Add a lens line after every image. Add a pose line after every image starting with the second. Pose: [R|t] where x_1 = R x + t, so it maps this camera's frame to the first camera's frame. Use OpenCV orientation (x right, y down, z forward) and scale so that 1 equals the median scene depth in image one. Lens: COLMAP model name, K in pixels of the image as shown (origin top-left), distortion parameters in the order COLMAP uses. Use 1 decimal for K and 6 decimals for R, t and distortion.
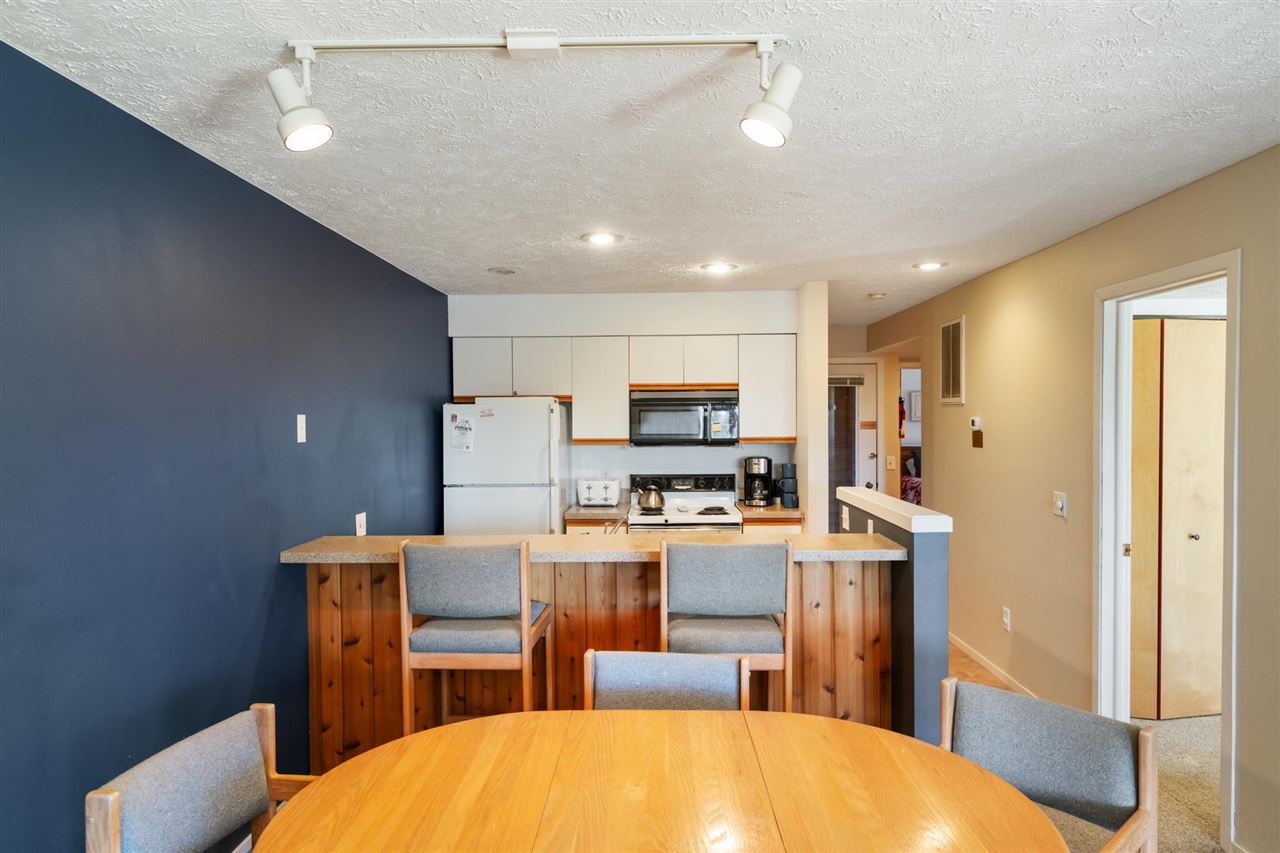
lens RADIAL K [[813.7, 0, 669.8], [0, 813.7, 447.4], [0, 0, 1]] dist [0.004037, 0.005564]
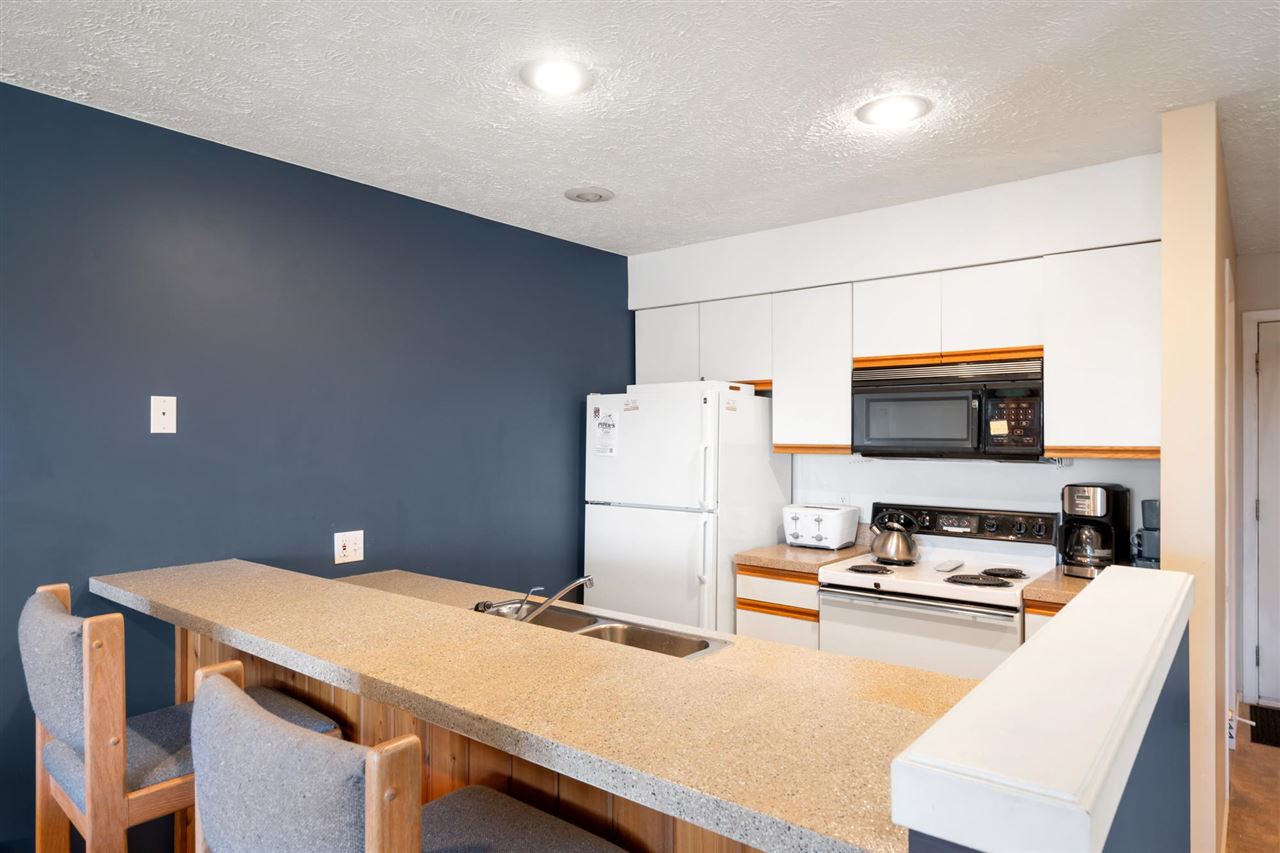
lens RADIAL K [[782.5, 0, 633.3], [0, 782.5, 434.9], [0, 0, 1]] dist [-0.001712, 0.000410]
pose [[0.776213, 0.007682, -0.630424, 0.200727], [-0.032138, 0.999108, -0.027395, 0.003485], [0.629651, 0.041525, 0.775767, 0.424727]]
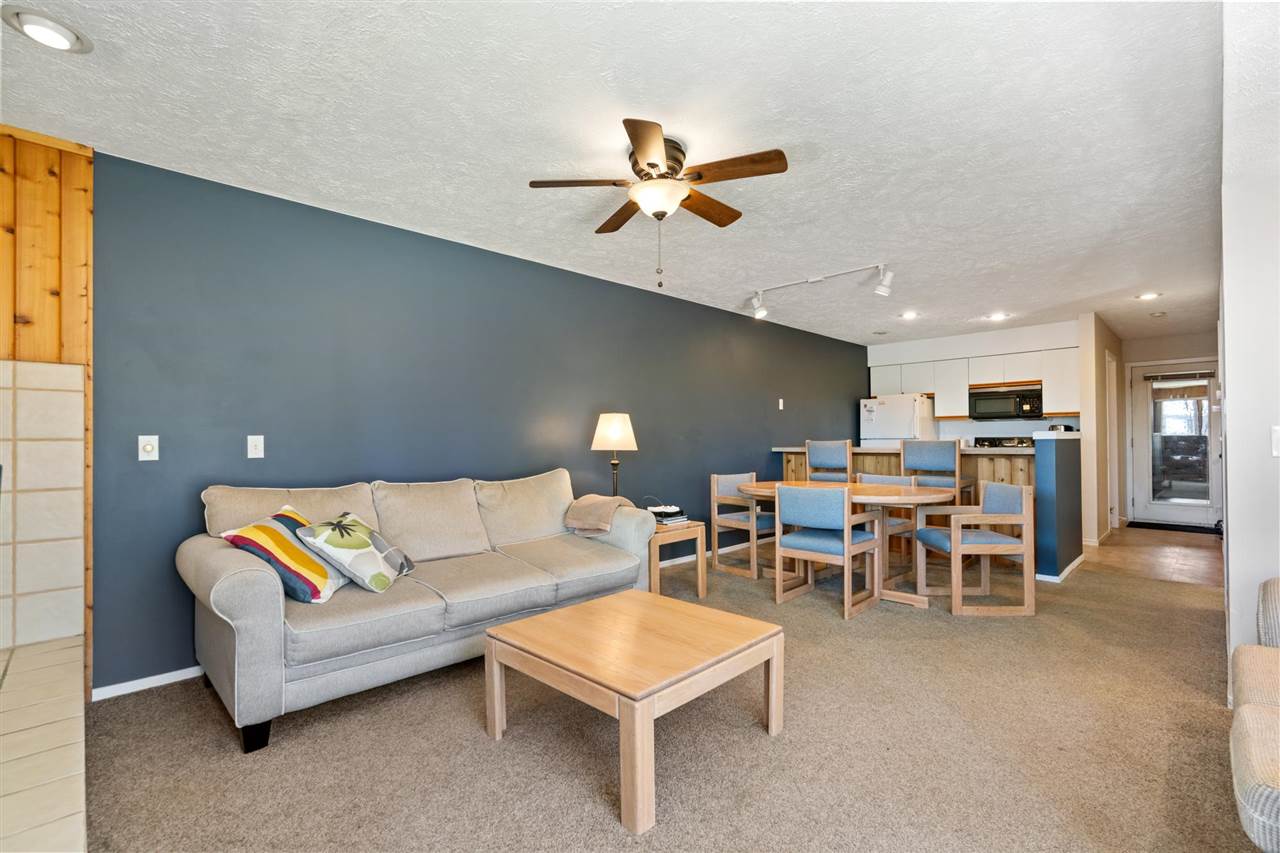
lens RADIAL K [[579.6, 0, 639.8], [0, 579.6, 430.8], [0, 0, 1]] dist [-0.006029, 0.002860]
pose [[0.714587, -0.008636, -0.699494, 0.319040], [-0.020459, 0.999238, -0.033237, 0.079421], [0.699248, 0.038062, 0.713866, -0.398300]]
